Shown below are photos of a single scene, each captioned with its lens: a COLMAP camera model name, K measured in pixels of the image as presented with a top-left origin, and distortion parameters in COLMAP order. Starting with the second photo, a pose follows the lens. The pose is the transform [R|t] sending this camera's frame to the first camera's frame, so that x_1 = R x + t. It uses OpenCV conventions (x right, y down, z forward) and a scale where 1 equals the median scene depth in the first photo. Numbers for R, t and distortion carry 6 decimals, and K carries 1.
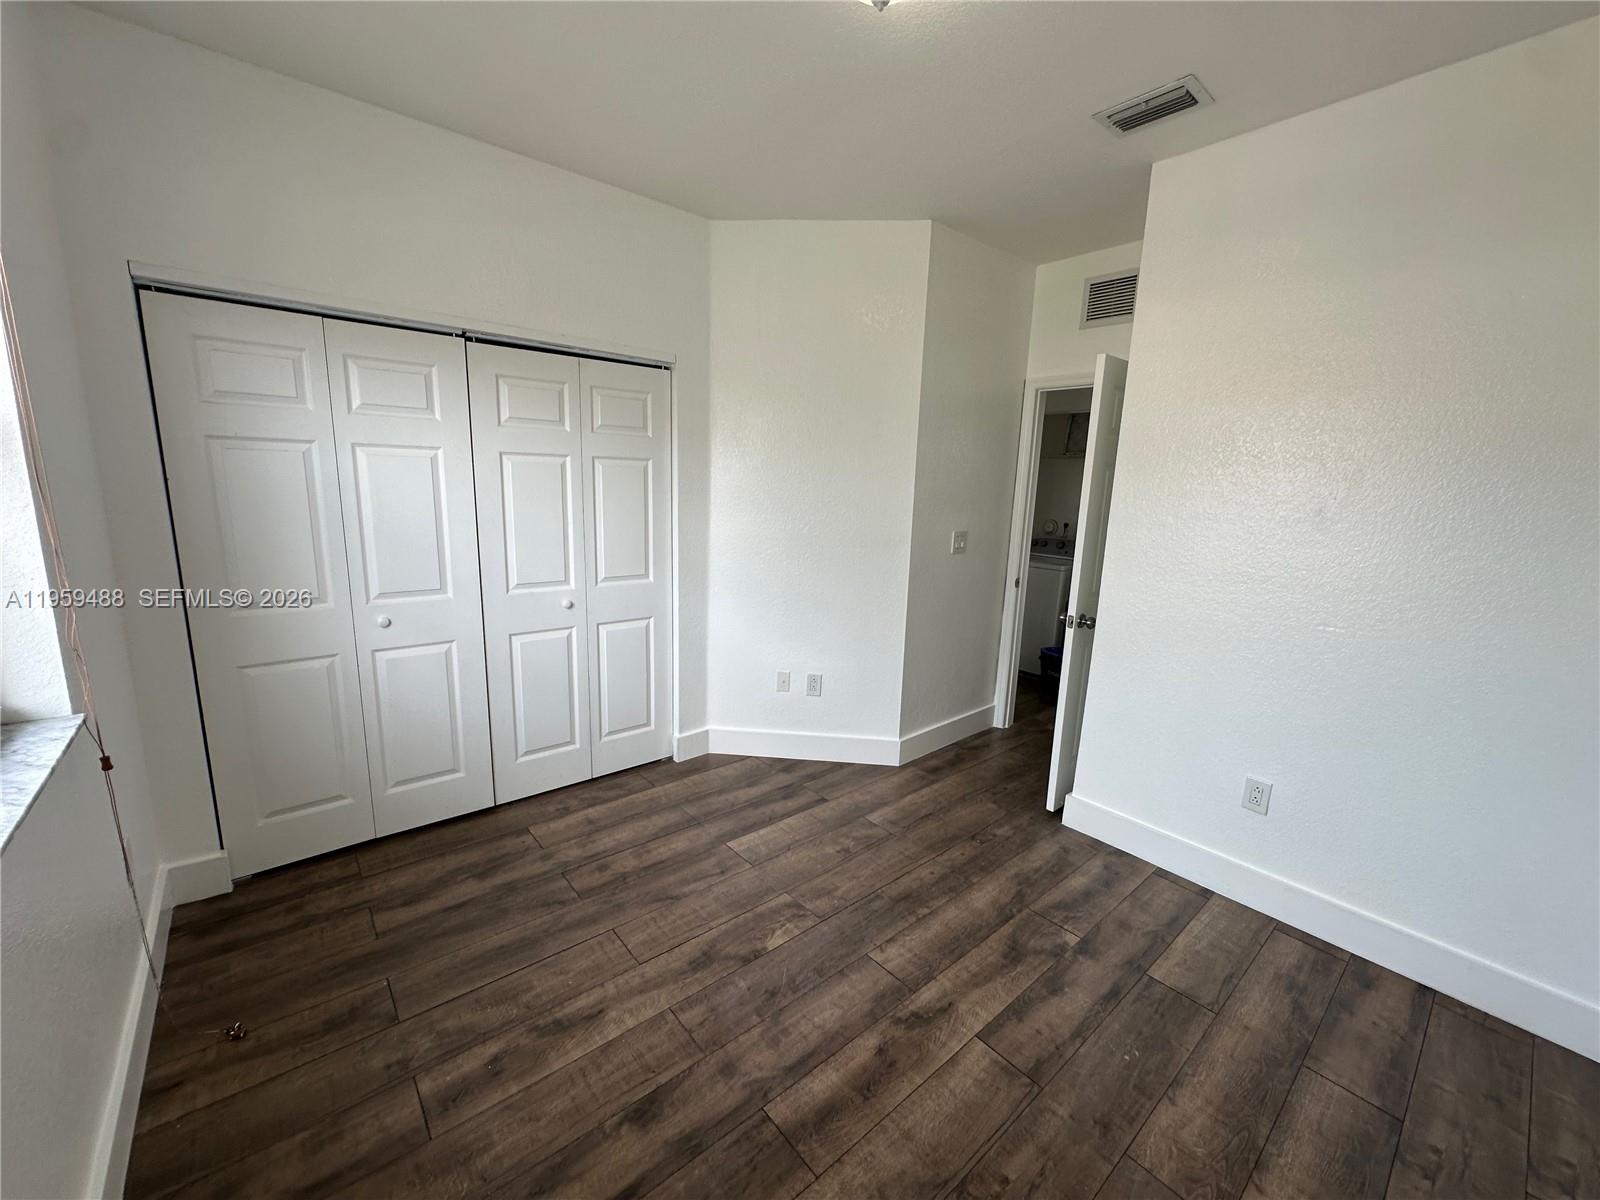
lens RADIAL K [[639.8, 0, 800.0], [0, 639.8, 600.0], [0, 0, 1]] dist [-0.001827, -0.000012]
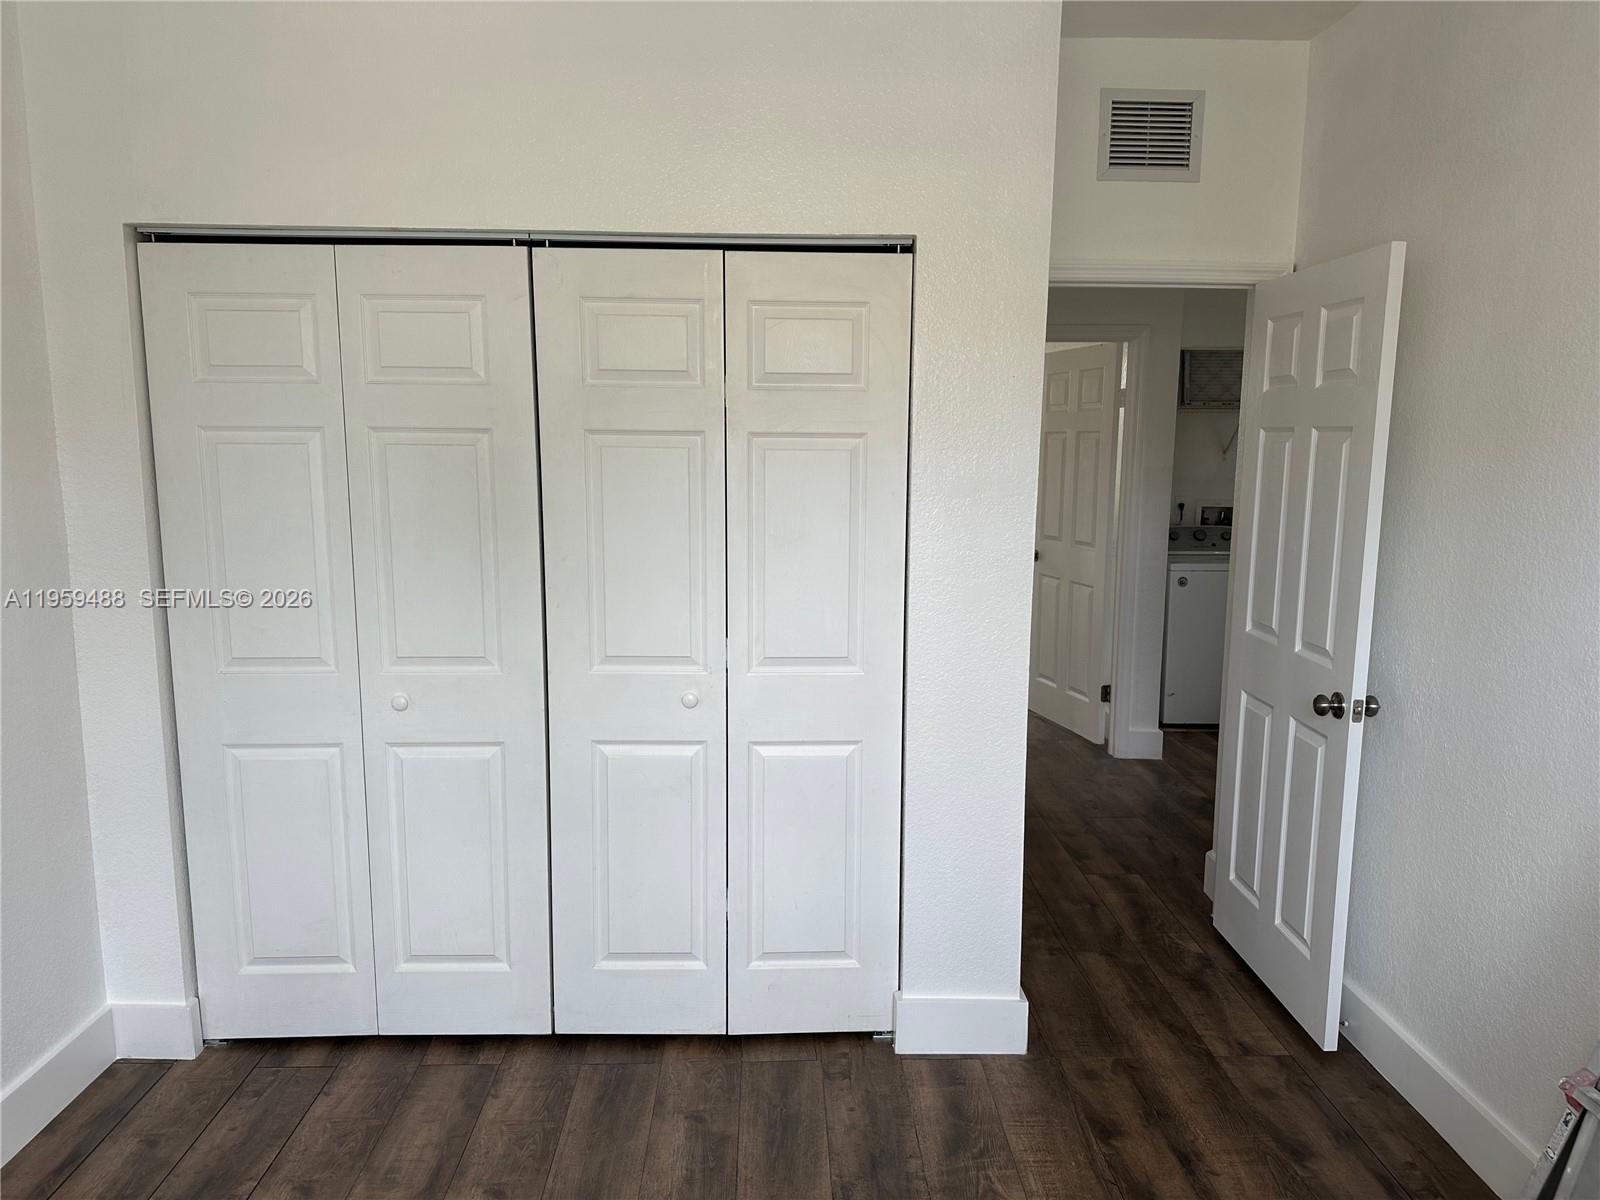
lens RADIAL K [[1157.8, 0, 800.3], [0, 1157.8, 648.2], [0, 0, 1]] dist [0.031417, -0.044223]
pose [[0.783839, 0.069343, -0.617081, 0.306079], [-0.095054, 0.995432, -0.008881, -0.037919], [0.613646, 0.065618, 0.786850, 0.259933]]
